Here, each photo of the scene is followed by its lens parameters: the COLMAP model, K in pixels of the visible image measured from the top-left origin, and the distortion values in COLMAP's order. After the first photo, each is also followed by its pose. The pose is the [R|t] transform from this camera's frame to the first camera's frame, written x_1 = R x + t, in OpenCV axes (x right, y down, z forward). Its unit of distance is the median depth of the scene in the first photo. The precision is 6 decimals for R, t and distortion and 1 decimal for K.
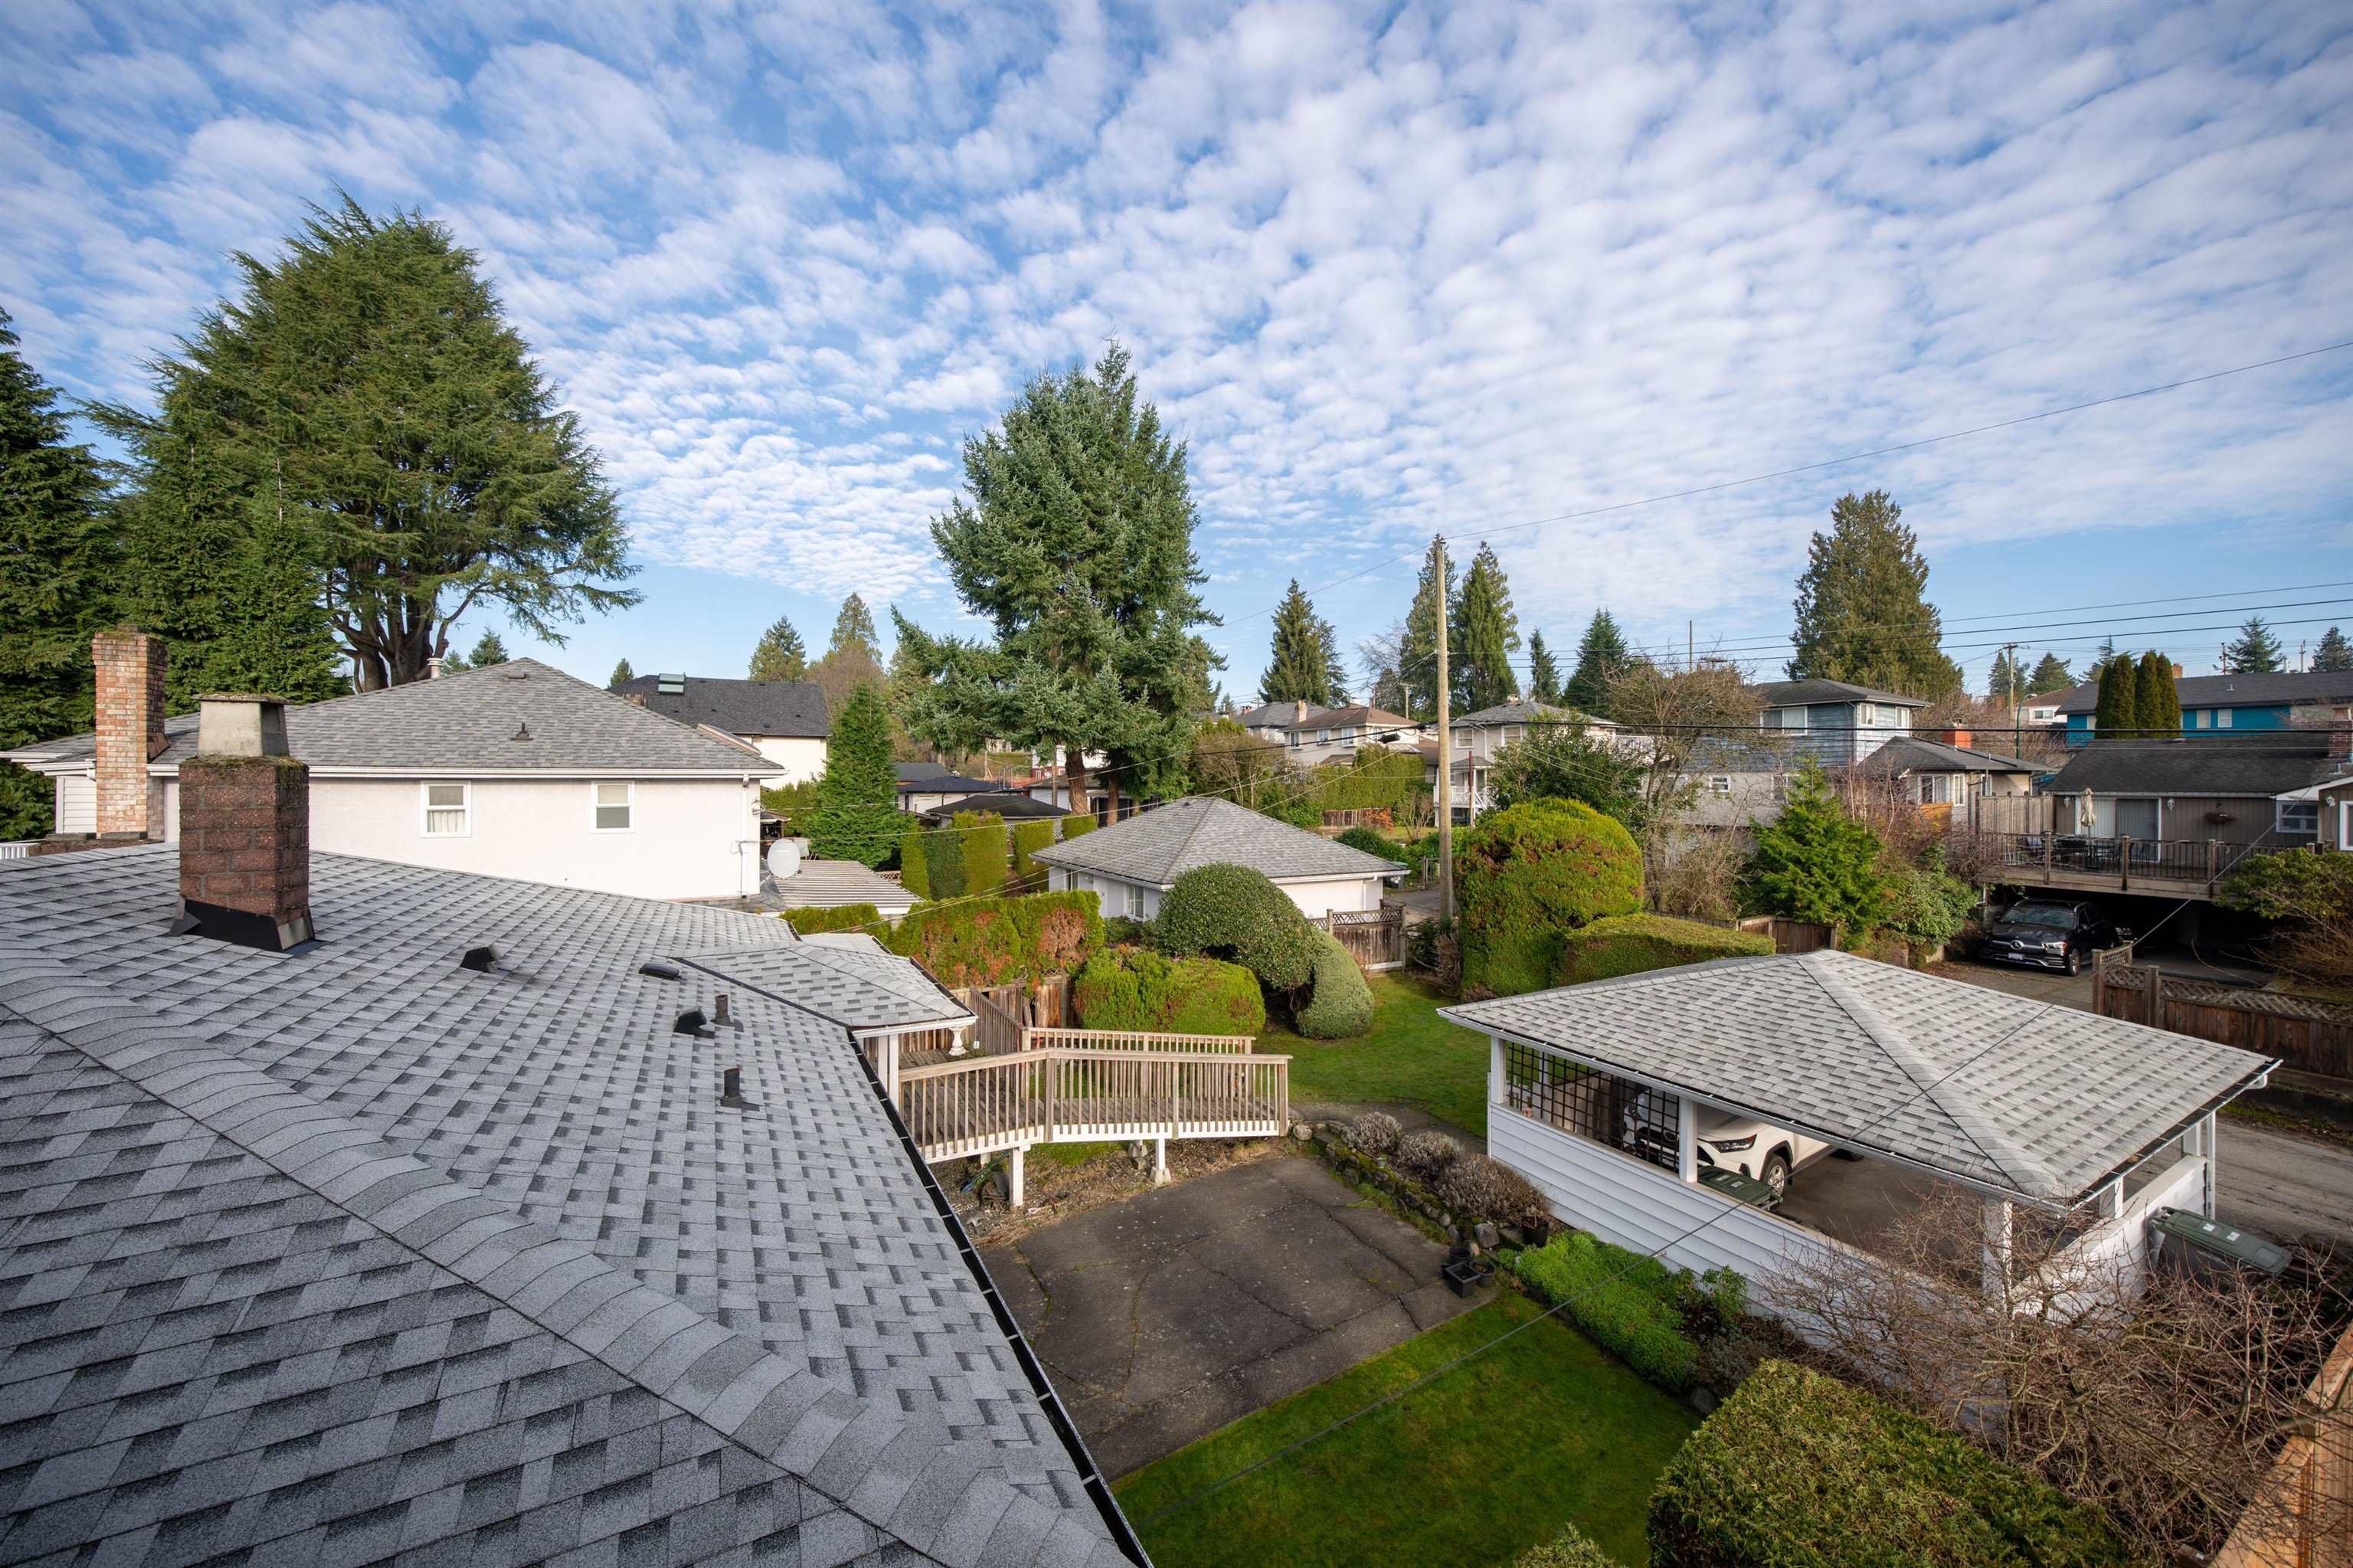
lens RADIAL K [[841.9, 0, 1188.9], [0, 841.9, 783.4], [0, 0, 1]] dist [-0.006118, -0.000287]
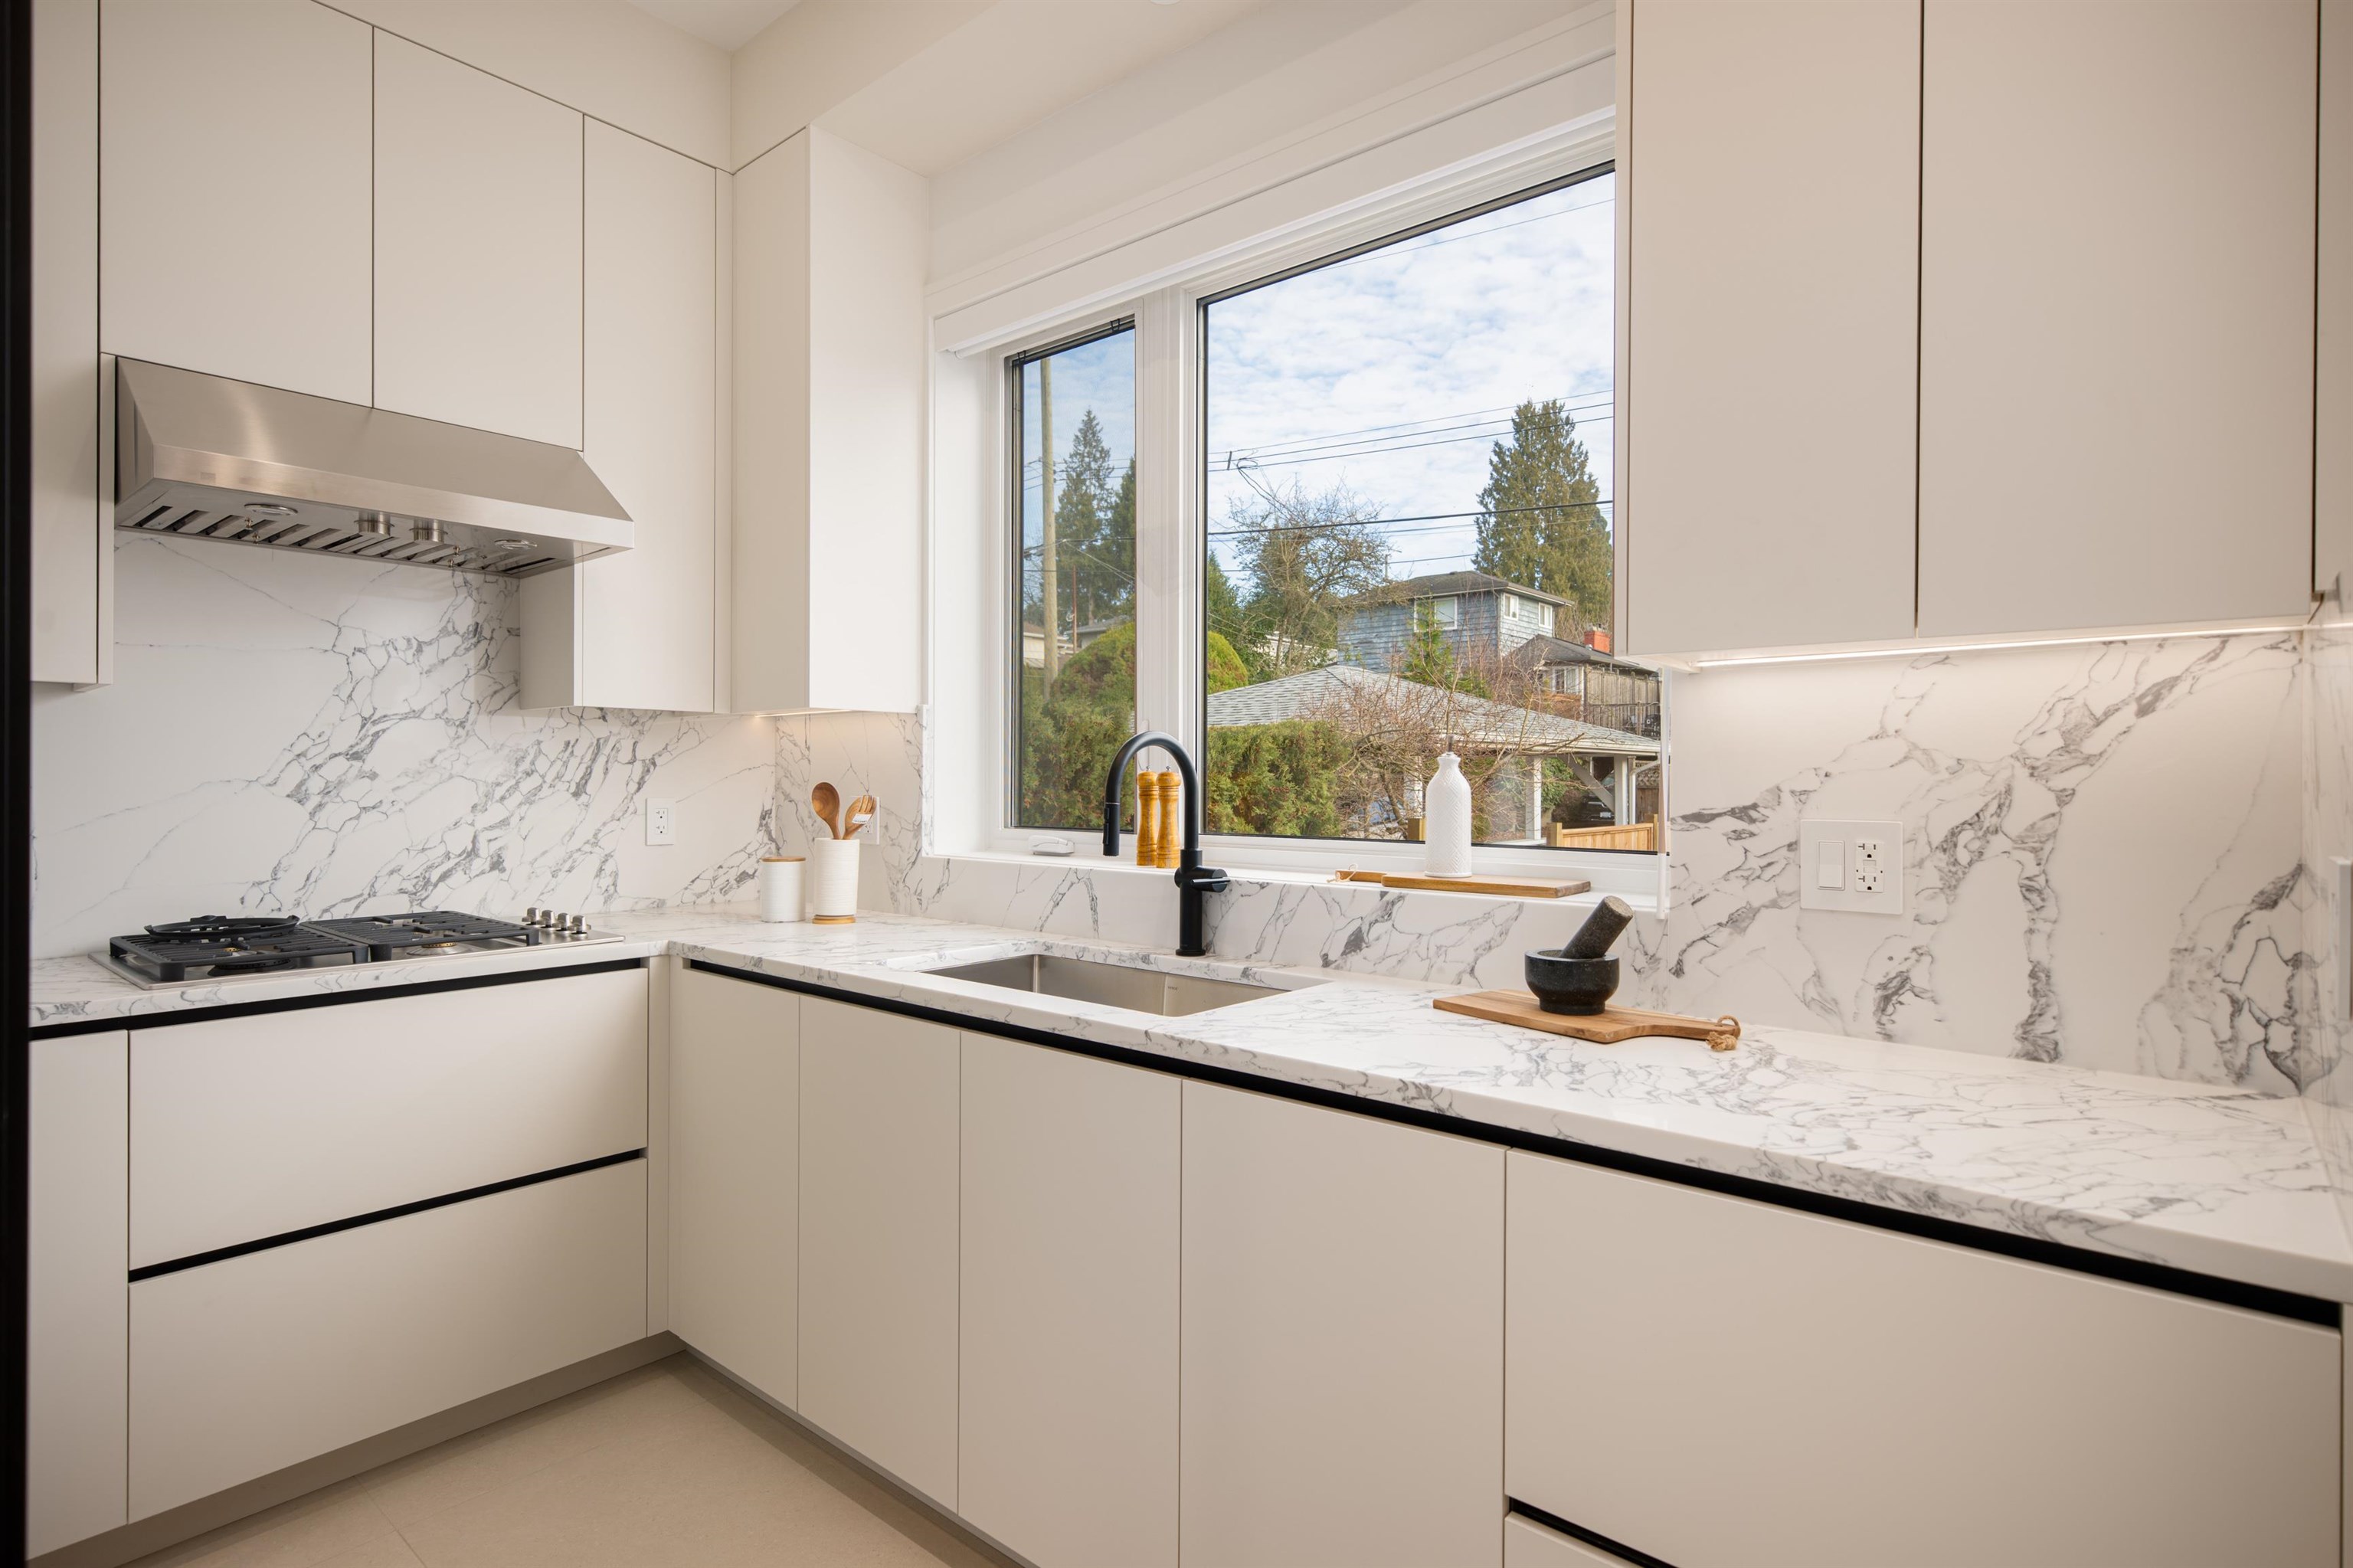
lens RADIAL K [[1181.8, 0, 1185.8], [0, 1181.8, 784.7], [0, 0, 1]] dist [0.002935, -0.000181]
pose [[0.936827, 0.001375, 0.349790, 0.019026], [-0.003113, 0.999985, 0.004407, 0.153531], [-0.349779, -0.005218, 0.936818, -0.142183]]
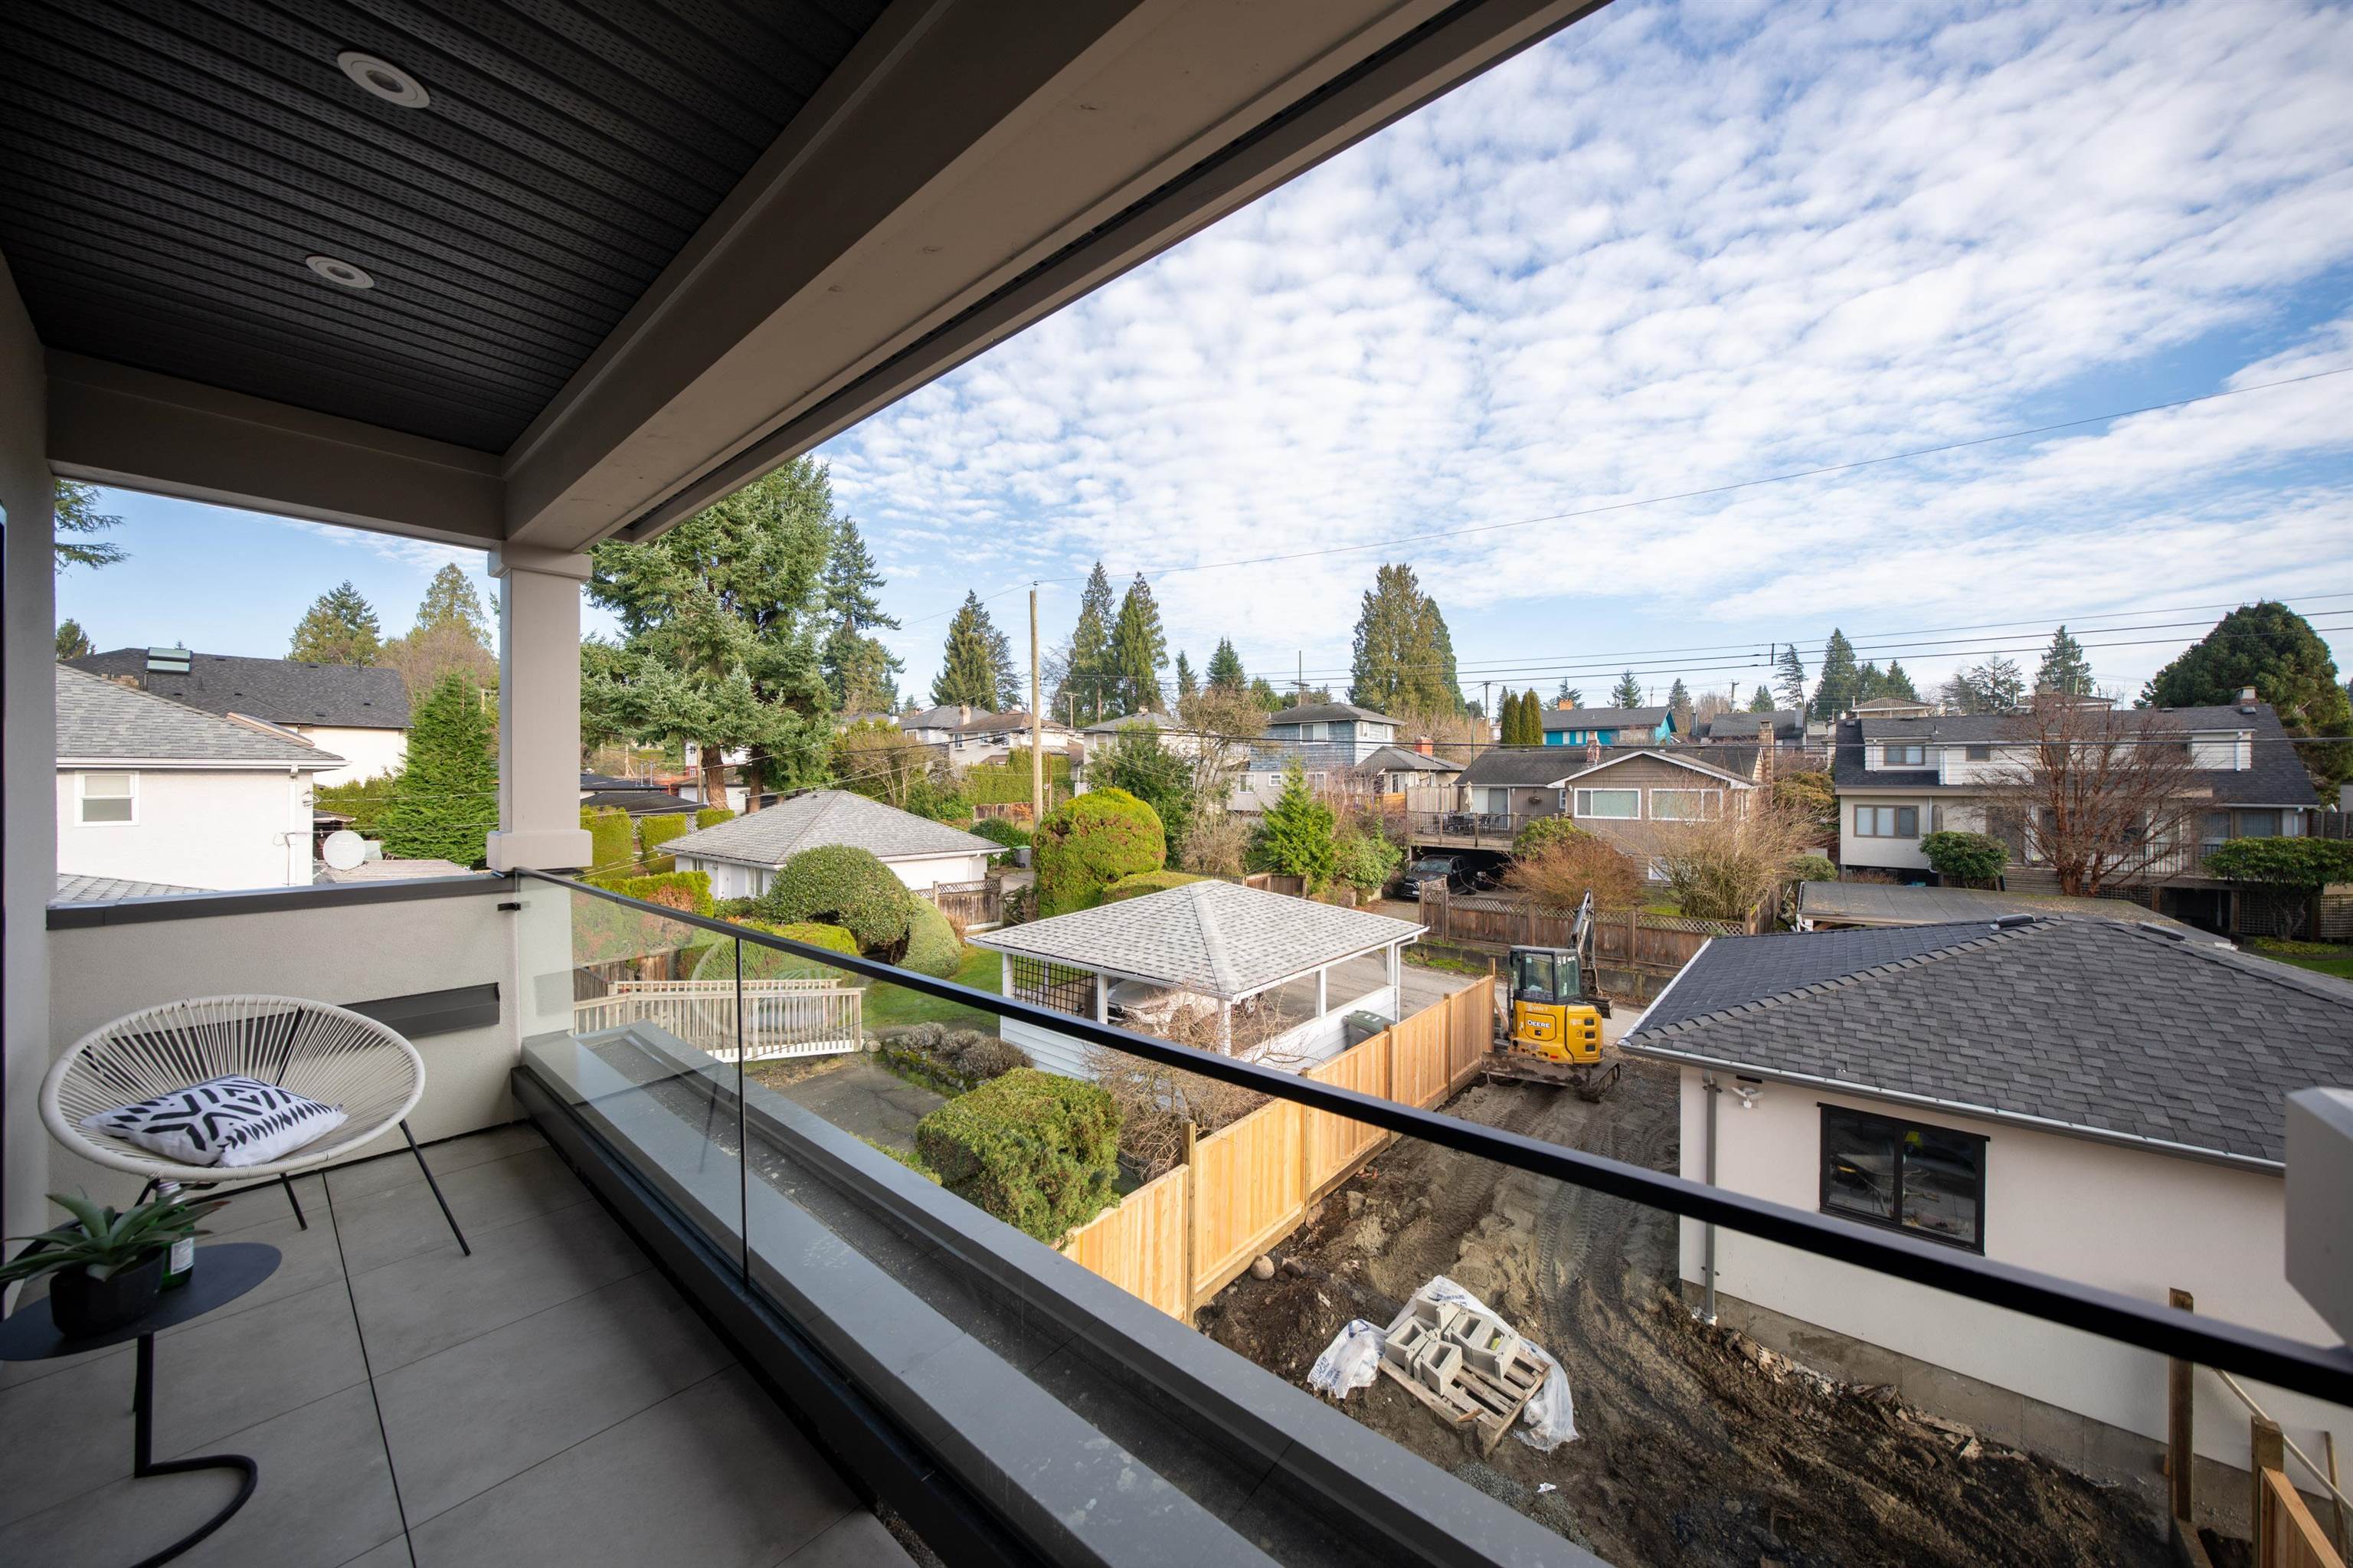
lens RADIAL K [[791.8, 0, 1181.5], [0, 791.8, 783.7], [0, 0, 1]] dist [-0.004195, -0.000008]
pose [[0.934138, -0.002016, 0.356906, 0.081354], [0.001793, 0.999998, 0.000956, 0.007965], [-0.356907, -0.000253, 0.934140, -0.164921]]
